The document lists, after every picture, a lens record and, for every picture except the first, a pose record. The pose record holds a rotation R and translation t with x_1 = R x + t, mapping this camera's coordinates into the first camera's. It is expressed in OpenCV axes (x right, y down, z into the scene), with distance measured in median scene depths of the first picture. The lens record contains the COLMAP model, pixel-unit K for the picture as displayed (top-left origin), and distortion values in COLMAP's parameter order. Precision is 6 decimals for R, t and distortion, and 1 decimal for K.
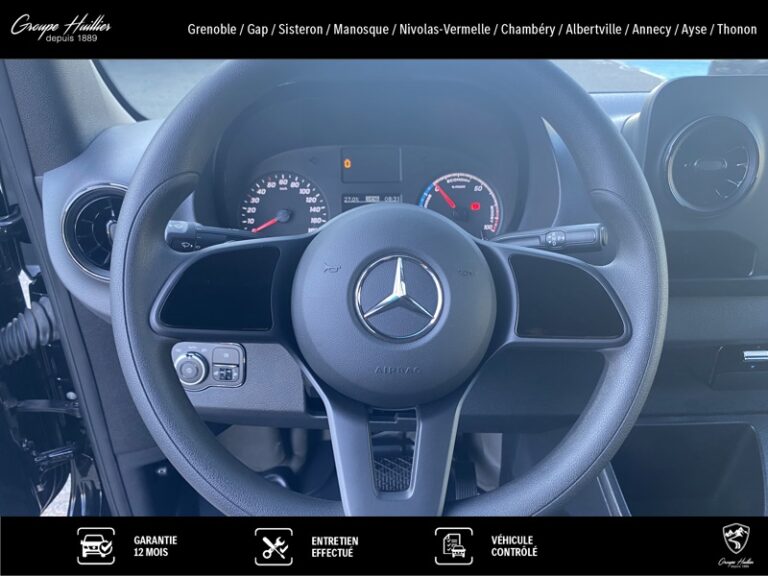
lens RADIAL K [[579.5, 0, 384.0], [0, 579.5, 288.0], [0, 0, 1]] dist [0.043807, -0.003064]
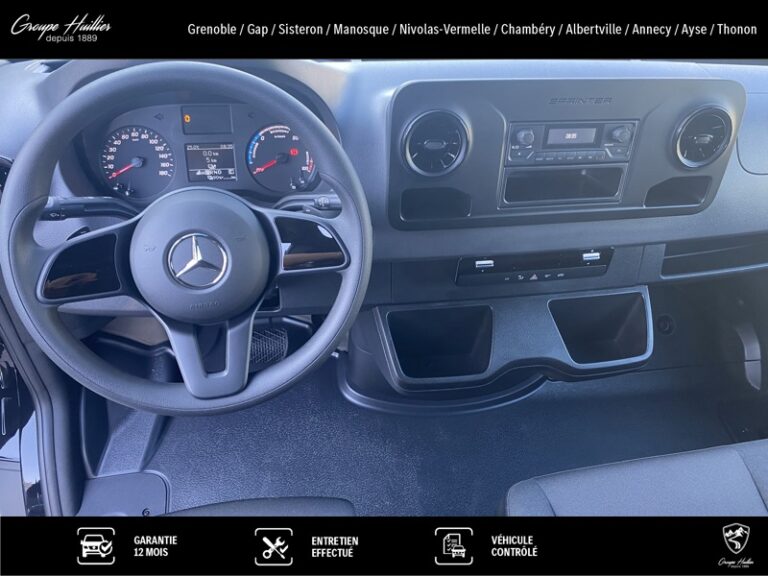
lens RADIAL K [[569.9, 0, 384.0], [0, 569.9, 288.0], [0, 0, 1]] dist [-0.054530, -0.004075]
pose [[0.985767, -0.036970, 0.164003, 0.139639], [-0.001885, 0.973029, 0.230673, -0.140445], [-0.168107, -0.227699, 0.959111, -0.303595]]
